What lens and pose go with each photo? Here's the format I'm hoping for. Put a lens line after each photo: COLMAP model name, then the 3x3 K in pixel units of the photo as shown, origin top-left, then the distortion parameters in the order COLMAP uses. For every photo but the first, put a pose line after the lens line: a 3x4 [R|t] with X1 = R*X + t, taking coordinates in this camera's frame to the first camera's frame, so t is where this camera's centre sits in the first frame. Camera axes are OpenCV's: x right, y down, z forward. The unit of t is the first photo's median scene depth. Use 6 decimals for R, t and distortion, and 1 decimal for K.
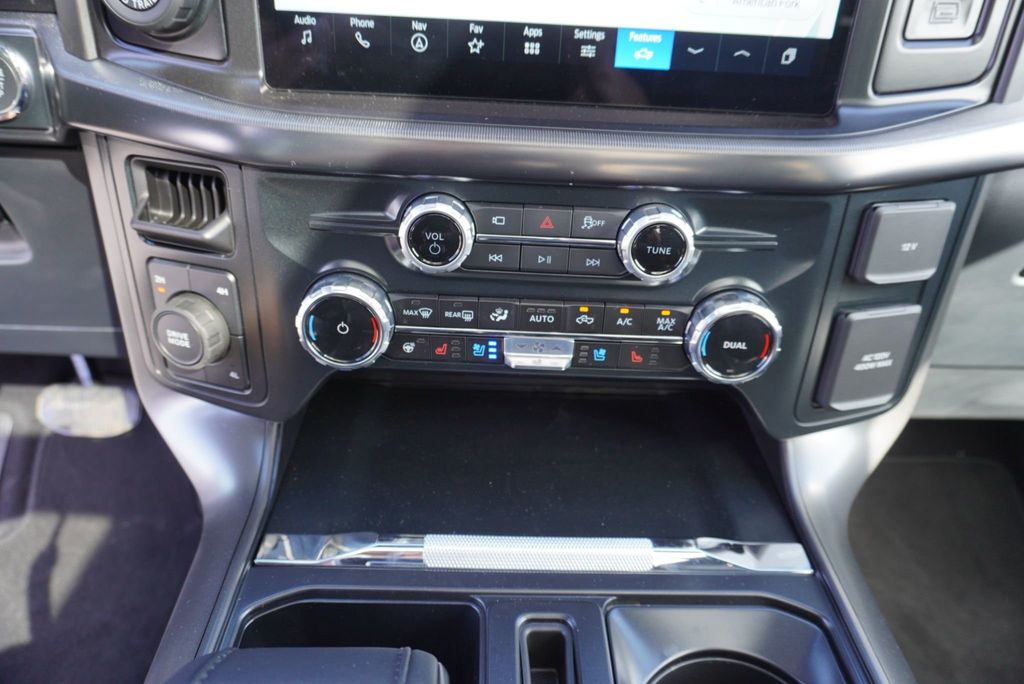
lens RADIAL K [[713.3, 0, 510.1], [0, 713.3, 345.5], [0, 0, 1]] dist [-0.032137, 0.021696]
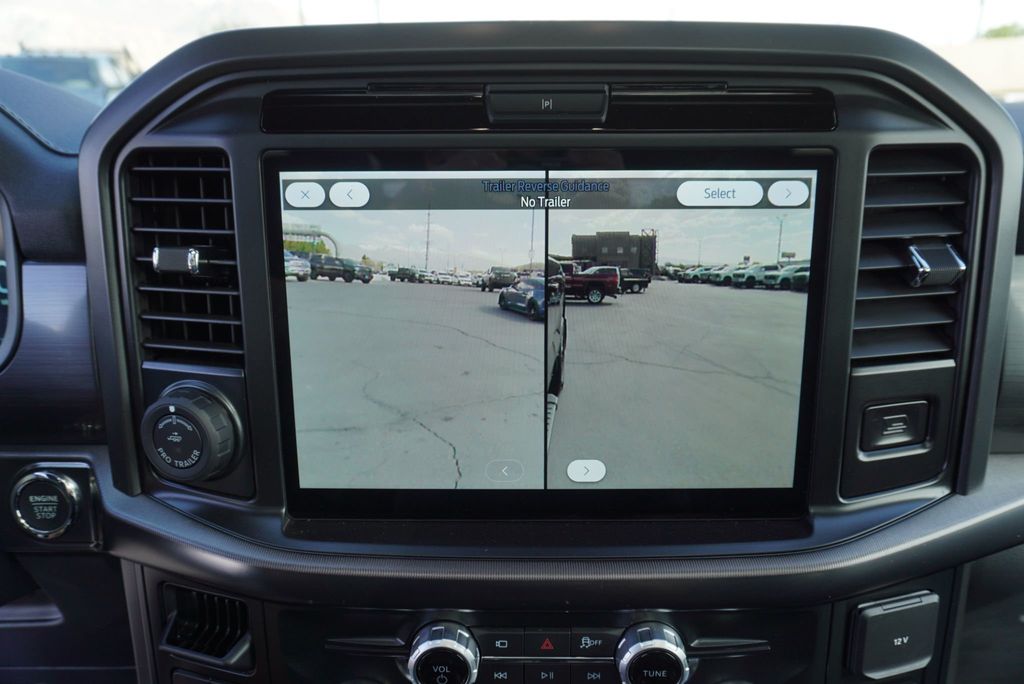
lens RADIAL K [[713.3, 0, 507.0], [0, 713.3, 338.0], [0, 0, 1]] dist [-0.032137, 0.021696]
pose [[0.998363, -0.049712, -0.028271, 0.041852], [0.041106, 0.967474, -0.249607, -0.330674], [0.039760, 0.248036, 0.967935, -0.127945]]
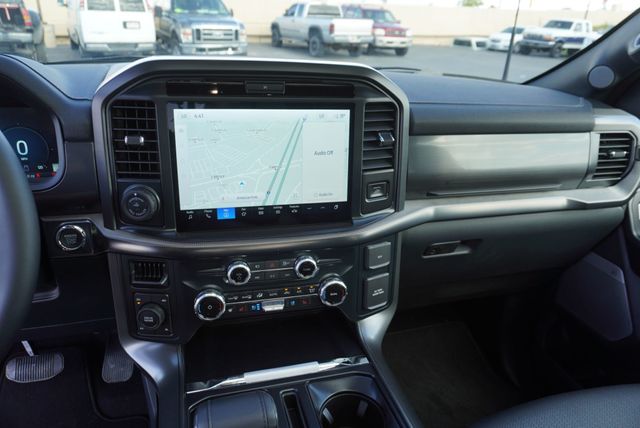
lens RADIAL K [[445.8, 0, 318.3], [0, 445.8, 217.8], [0, 0, 1]] dist [-0.032137, 0.021696]
pose [[0.965955, -0.105182, 0.236365, -0.191425], [0.143314, 0.978184, -0.150392, -0.044444], [-0.215389, 0.179146, 0.959955, -0.976075]]
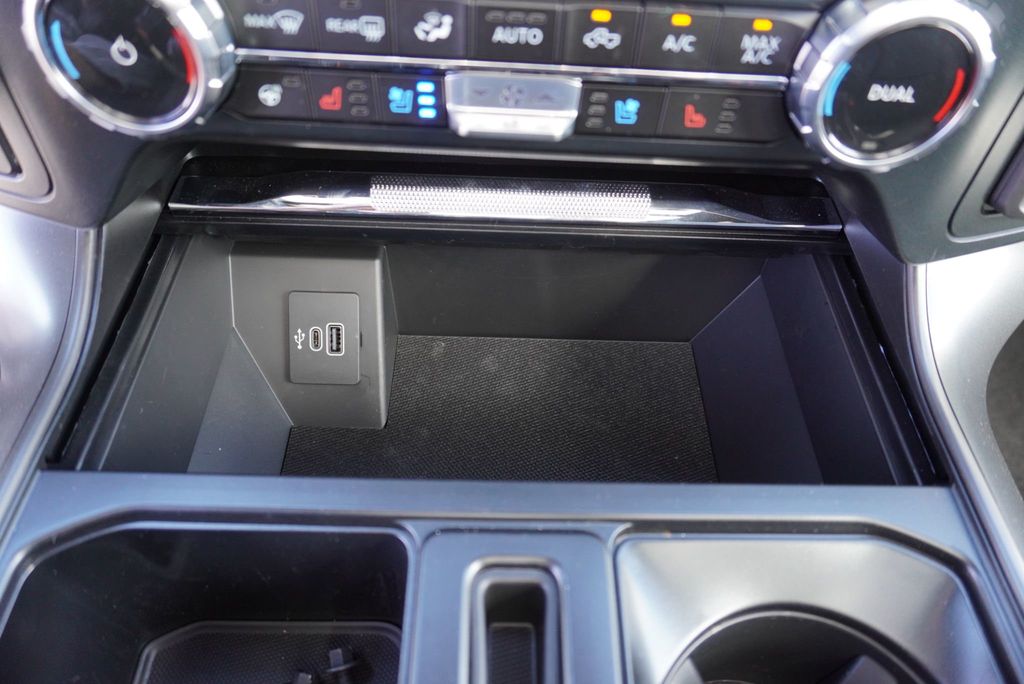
lens RADIAL K [[713.3, 0, 509.3], [0, 713.3, 353.4], [0, 0, 1]] dist [-0.032137, 0.021696]
pose [[0.999863, 0.011342, -0.012092, 0.047461], [-0.006899, 0.947870, 0.318583, 0.016577], [0.015075, -0.318456, 0.947818, 0.447902]]
